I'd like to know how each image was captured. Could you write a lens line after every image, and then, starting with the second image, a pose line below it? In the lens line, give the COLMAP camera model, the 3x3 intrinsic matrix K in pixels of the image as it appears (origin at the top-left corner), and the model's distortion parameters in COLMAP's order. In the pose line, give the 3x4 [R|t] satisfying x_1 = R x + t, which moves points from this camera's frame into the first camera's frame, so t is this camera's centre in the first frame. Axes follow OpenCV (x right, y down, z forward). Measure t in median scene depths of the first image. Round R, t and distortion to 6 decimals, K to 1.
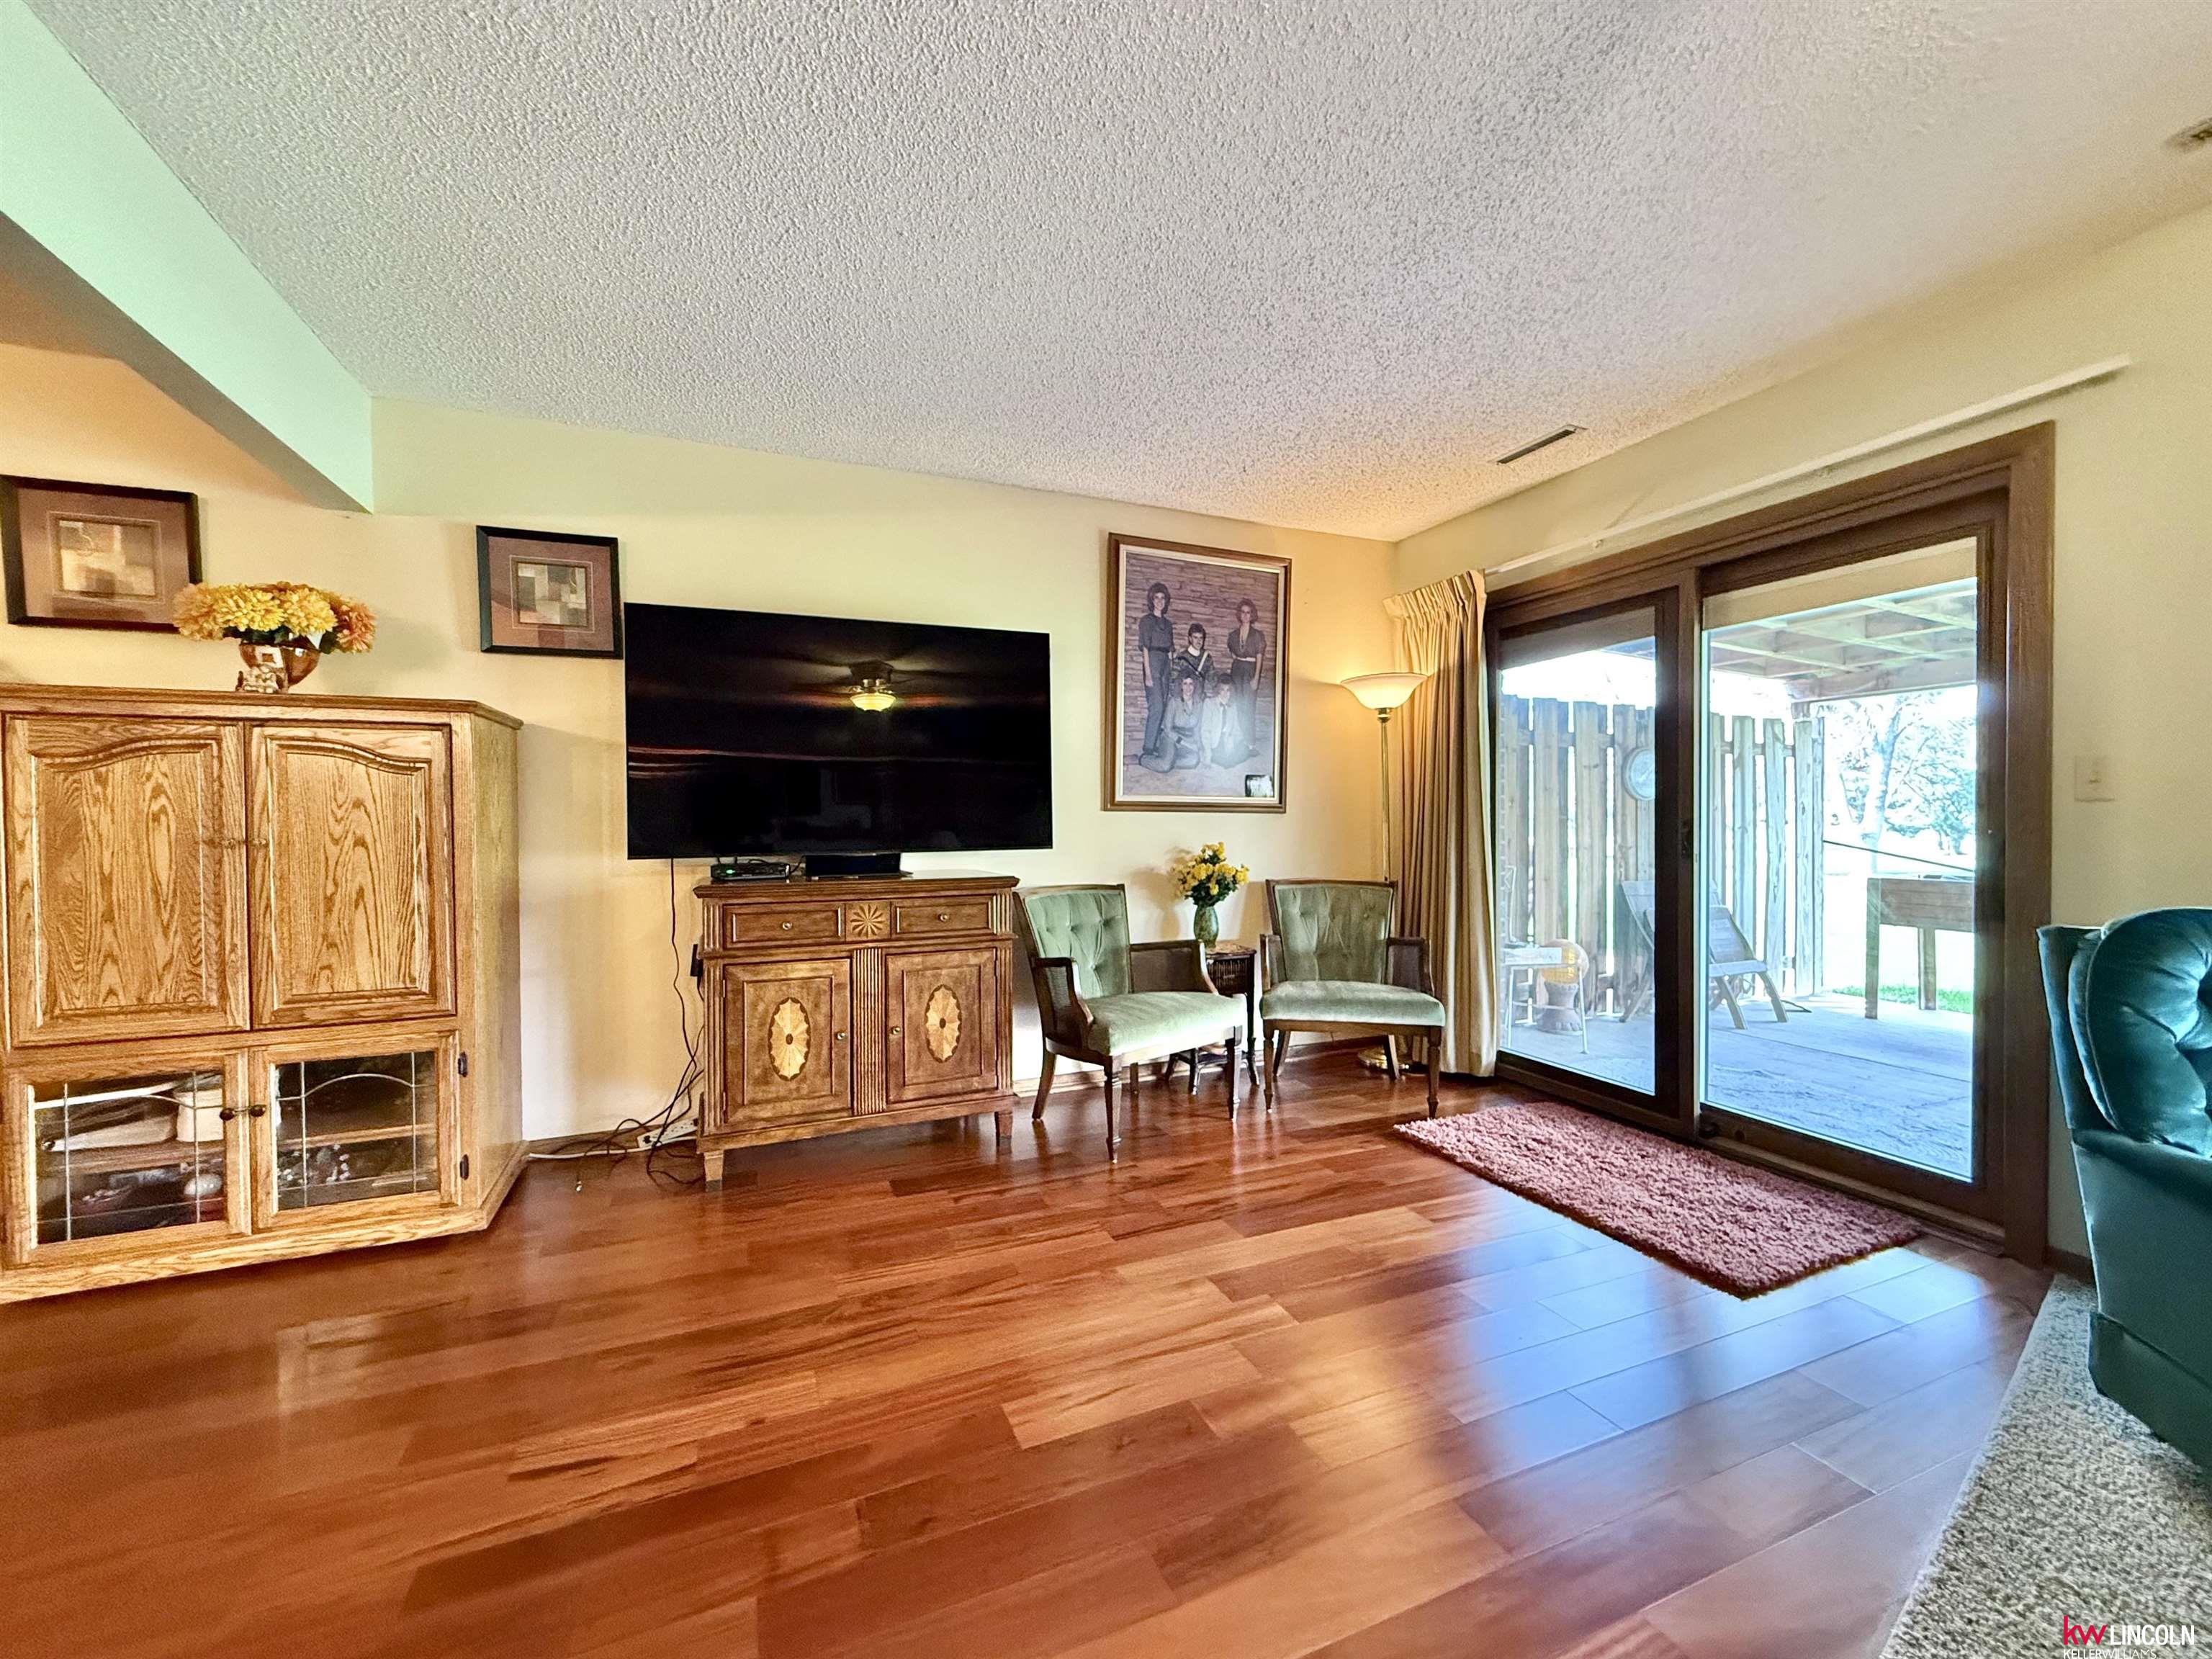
lens RADIAL K [[889.2, 0, 1116.1], [0, 889.2, 835.6], [0, 0, 1]] dist [-0.003861, 0.000597]
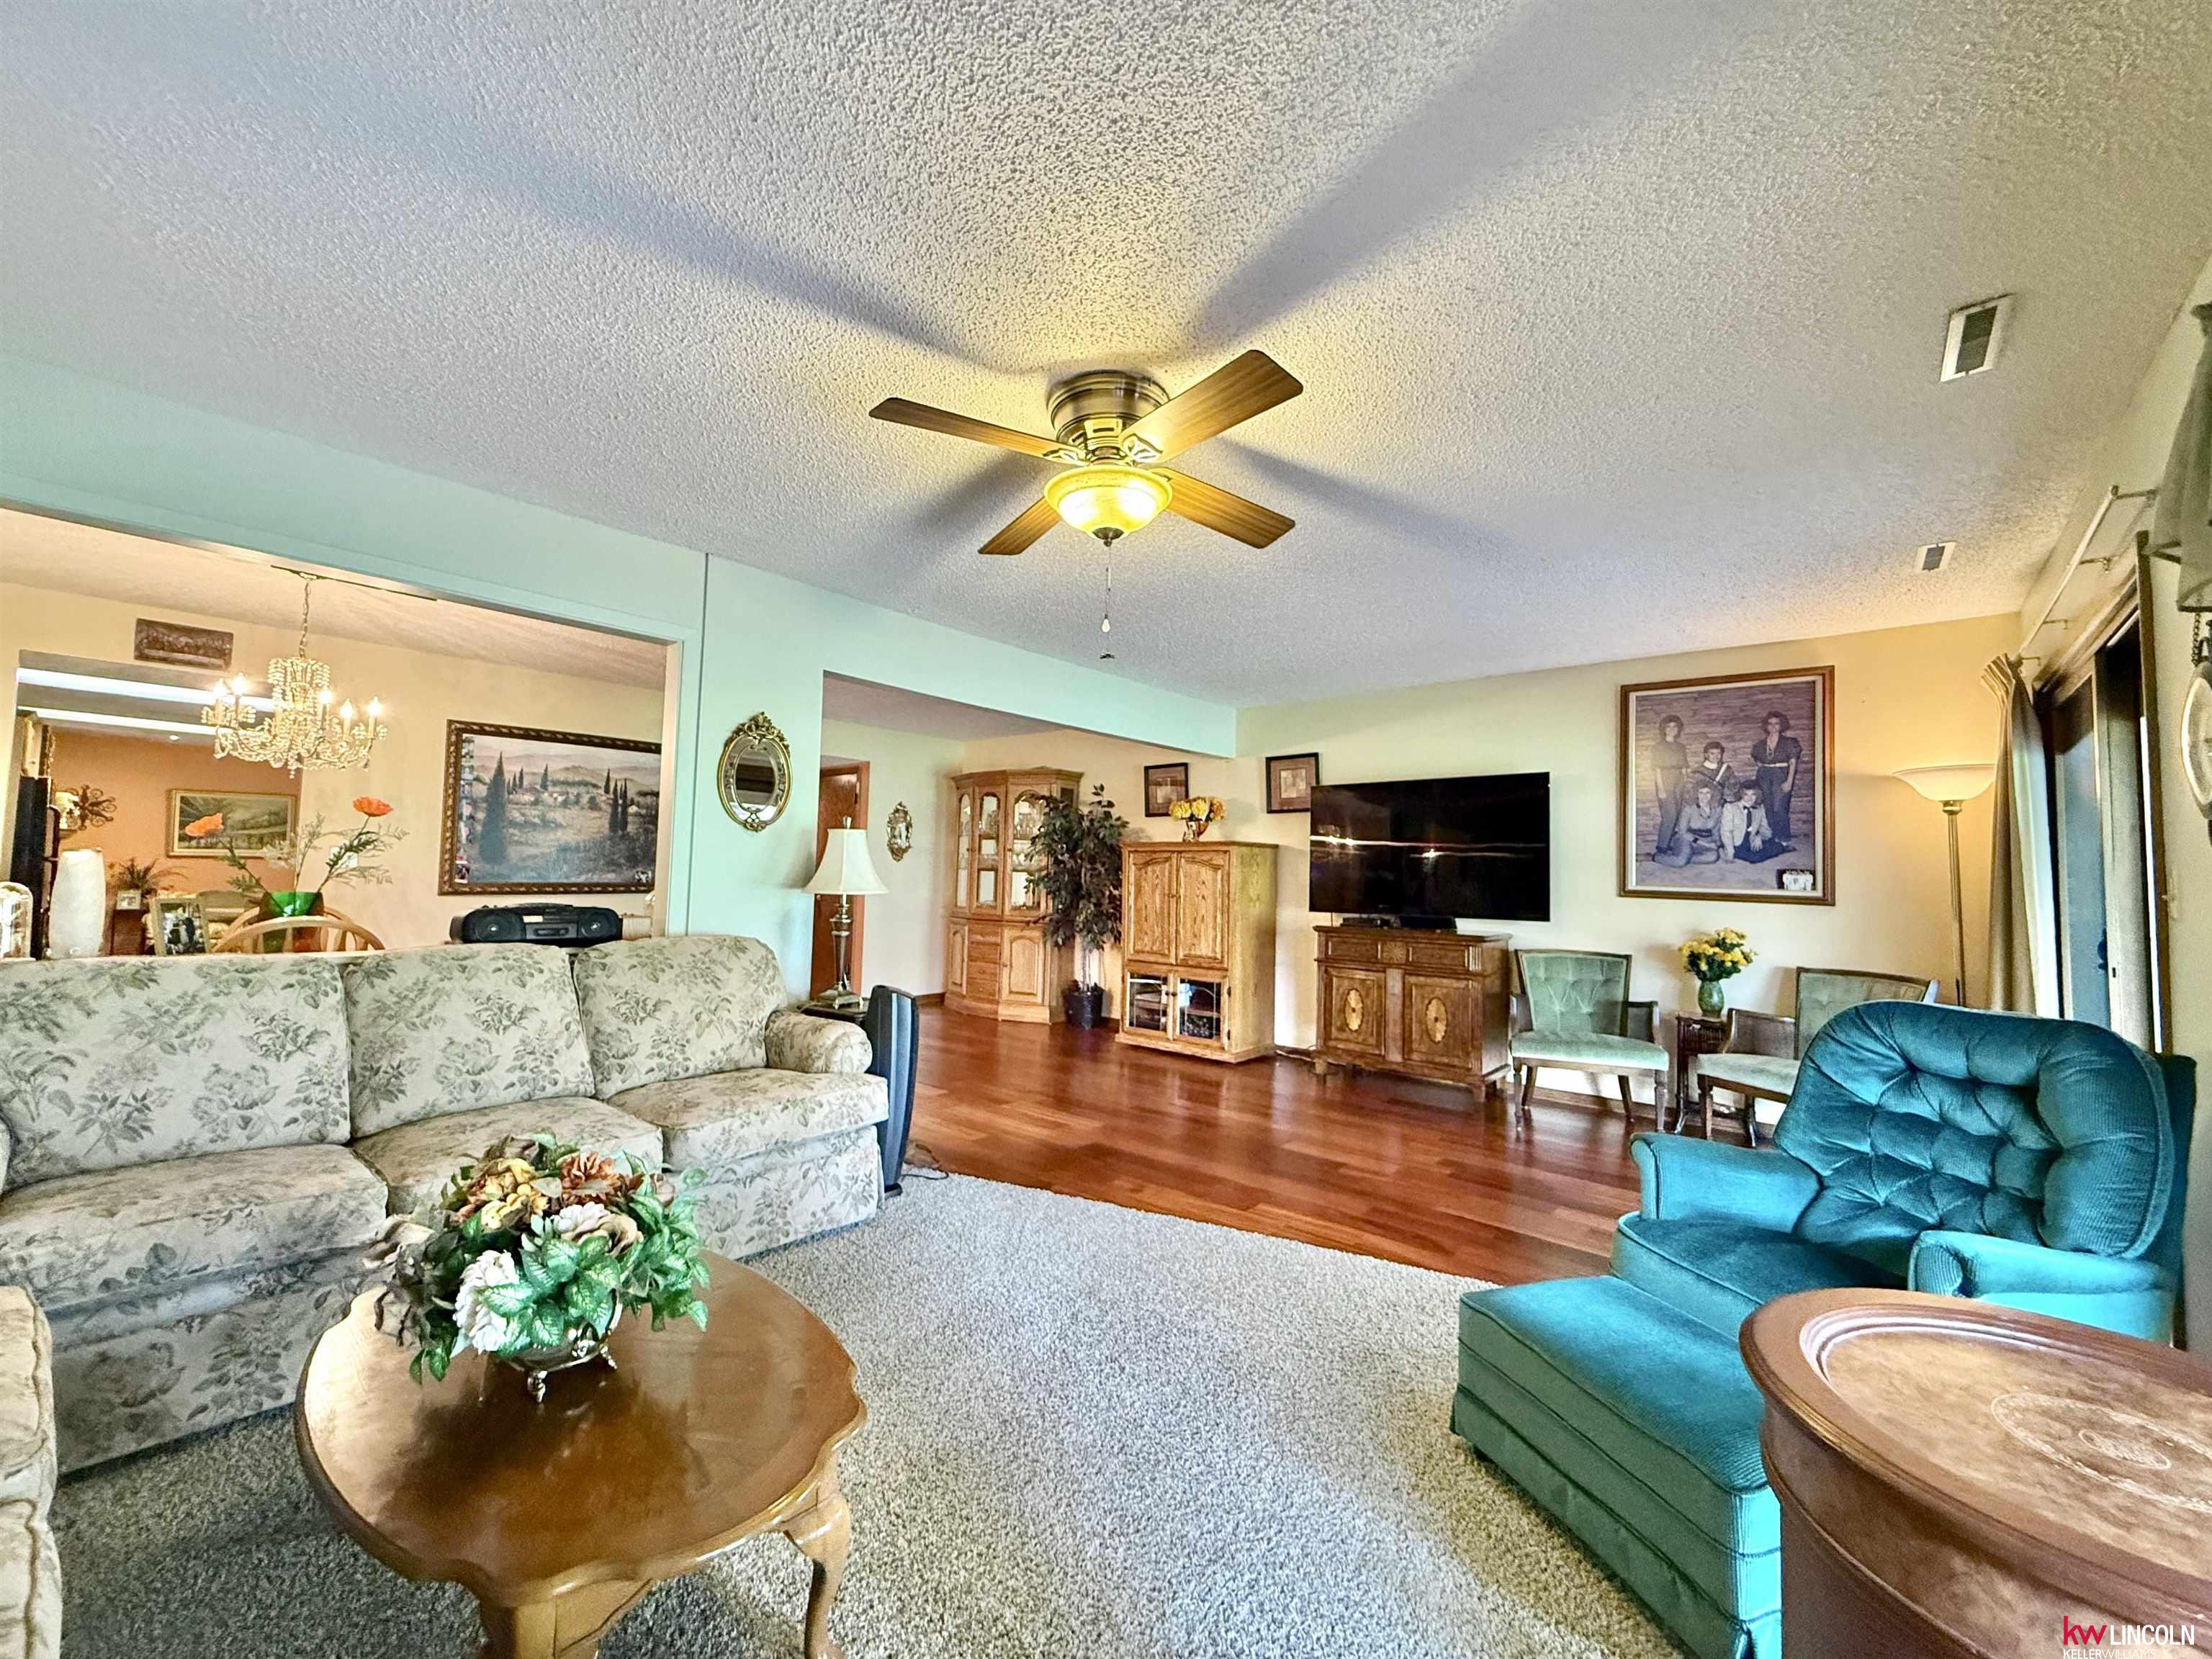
lens RADIAL K [[889.2, 0, 1102.4], [0, 889.2, 826.1], [0, 0, 1]] dist [-0.003861, 0.000597]
pose [[0.441798, -0.032517, -0.896525, 1.034775], [-0.044186, 0.997341, -0.057948, -0.028258], [0.896026, 0.065215, 0.439186, -0.318777]]
